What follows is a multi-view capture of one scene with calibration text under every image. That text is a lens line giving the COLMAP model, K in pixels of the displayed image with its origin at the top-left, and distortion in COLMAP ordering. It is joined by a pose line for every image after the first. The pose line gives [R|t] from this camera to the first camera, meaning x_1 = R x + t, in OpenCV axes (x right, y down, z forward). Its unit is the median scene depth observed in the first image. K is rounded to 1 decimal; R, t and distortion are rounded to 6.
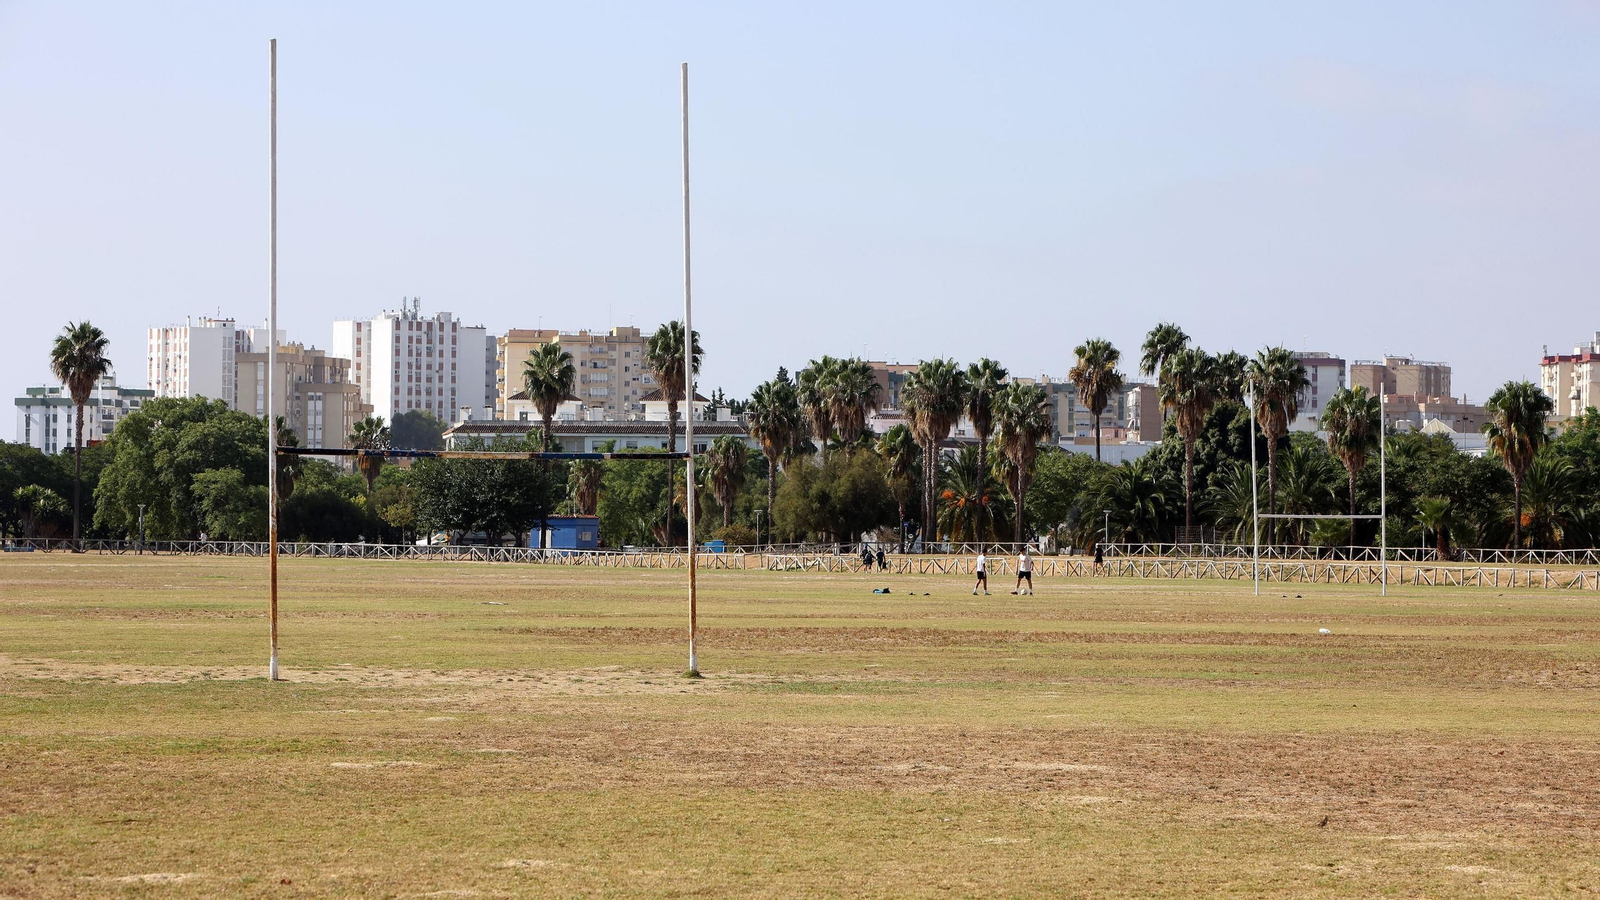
lens RADIAL K [[5535.1, 0, 794.9], [0, 5535.1, 440.9], [0, 0, 1]] dist [0.767621, 0.000000]
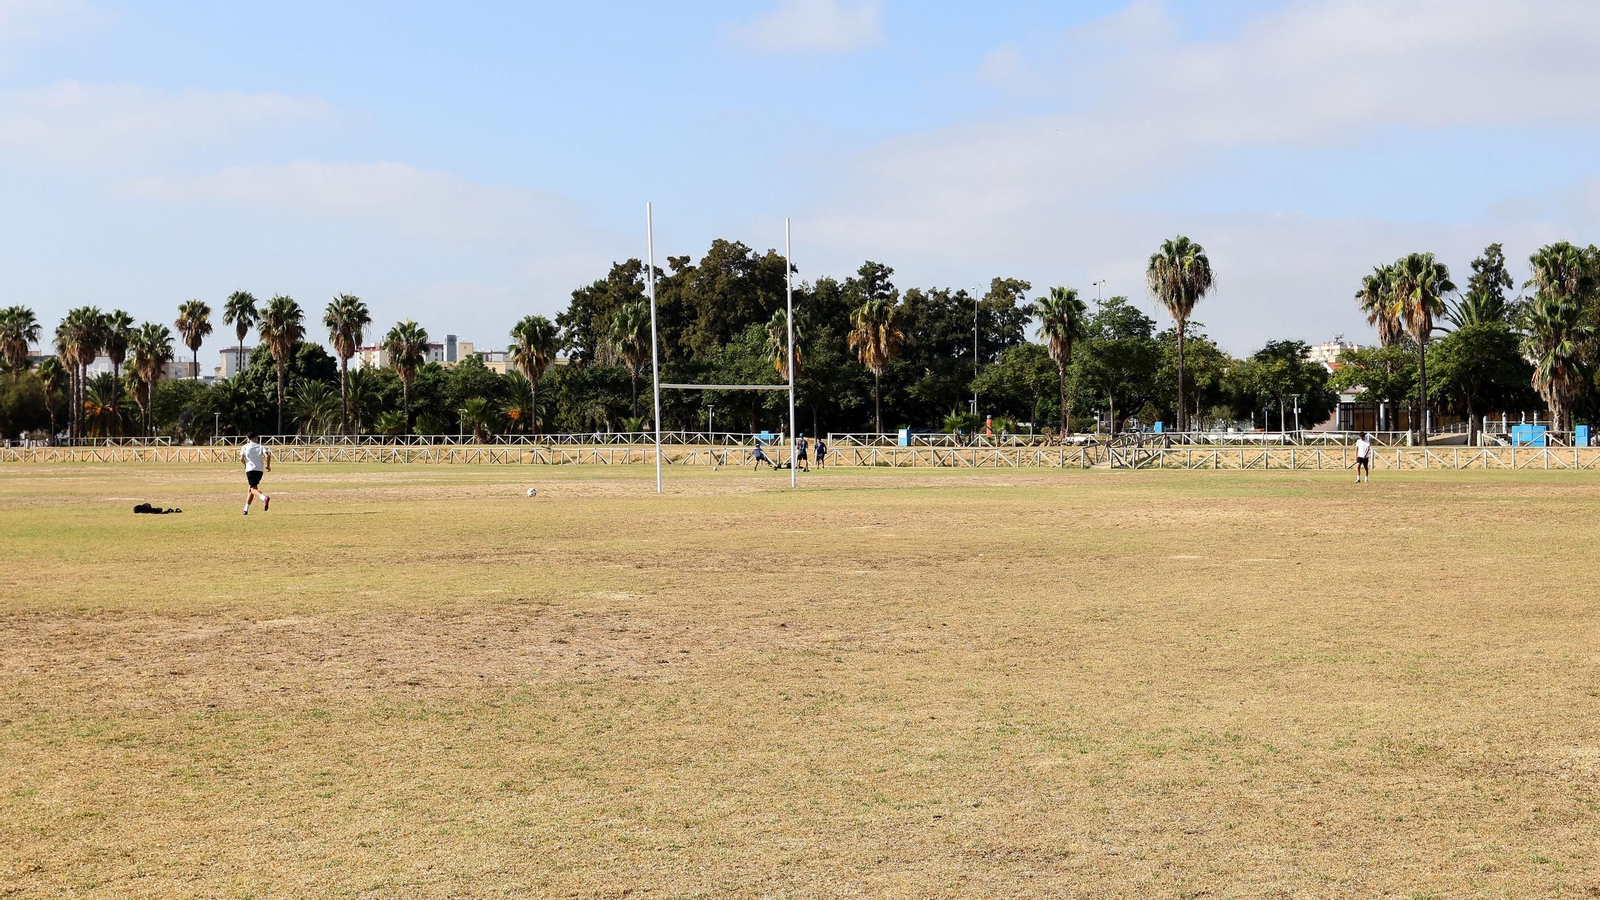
lens RADIAL K [[2142.5, 0, 826.2], [0, 2142.5, 367.1], [0, 0, 1]] dist [0.075550, 0.000000]
pose [[0.930063, -0.003161, 0.367387, -0.000591], [0.008070, 0.999898, -0.011825, 0.008404], [-0.367312, 0.013962, 0.929993, 0.425449]]
